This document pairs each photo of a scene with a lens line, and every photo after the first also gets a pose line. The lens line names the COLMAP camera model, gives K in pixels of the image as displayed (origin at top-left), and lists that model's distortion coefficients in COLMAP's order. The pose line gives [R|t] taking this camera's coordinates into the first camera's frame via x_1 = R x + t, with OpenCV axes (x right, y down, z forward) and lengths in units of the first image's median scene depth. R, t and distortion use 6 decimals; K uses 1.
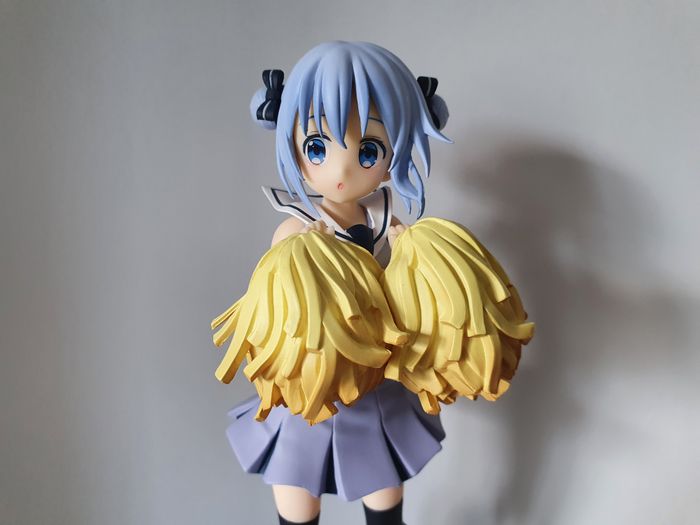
lens RADIAL K [[612.5, 0, 352.6], [0, 612.5, 268.6], [0, 0, 1]] dist [0.131318, -0.006963]
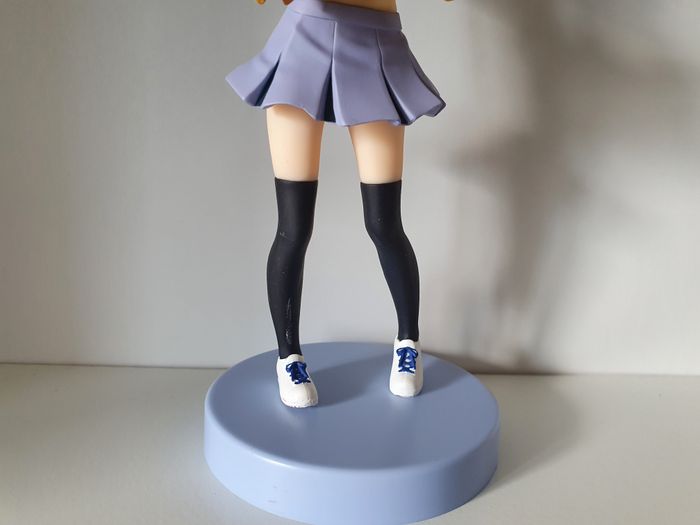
lens RADIAL K [[627.5, 0, 350.0], [0, 627.5, 262.5], [0, 0, 1]] dist [0.019133, -0.000555]
pose [[0.999813, 0.015752, -0.011195, 0.014462], [-0.016042, 0.999524, -0.026339, 0.689315], [0.010775, 0.026514, 0.999590, 0.000150]]
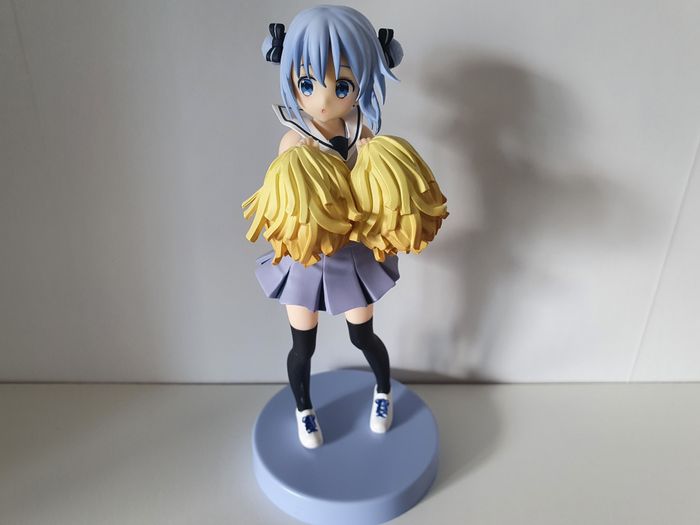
lens RADIAL K [[612.5, 0, 352.6], [0, 612.5, 268.6], [0, 0, 1]] dist [0.131318, -0.006963]
pose [[0.998901, 0.011179, -0.045519, 0.125966], [-0.000263, 0.972464, 0.233052, -0.117457], [0.046871, -0.232784, 0.971398, -0.549392]]
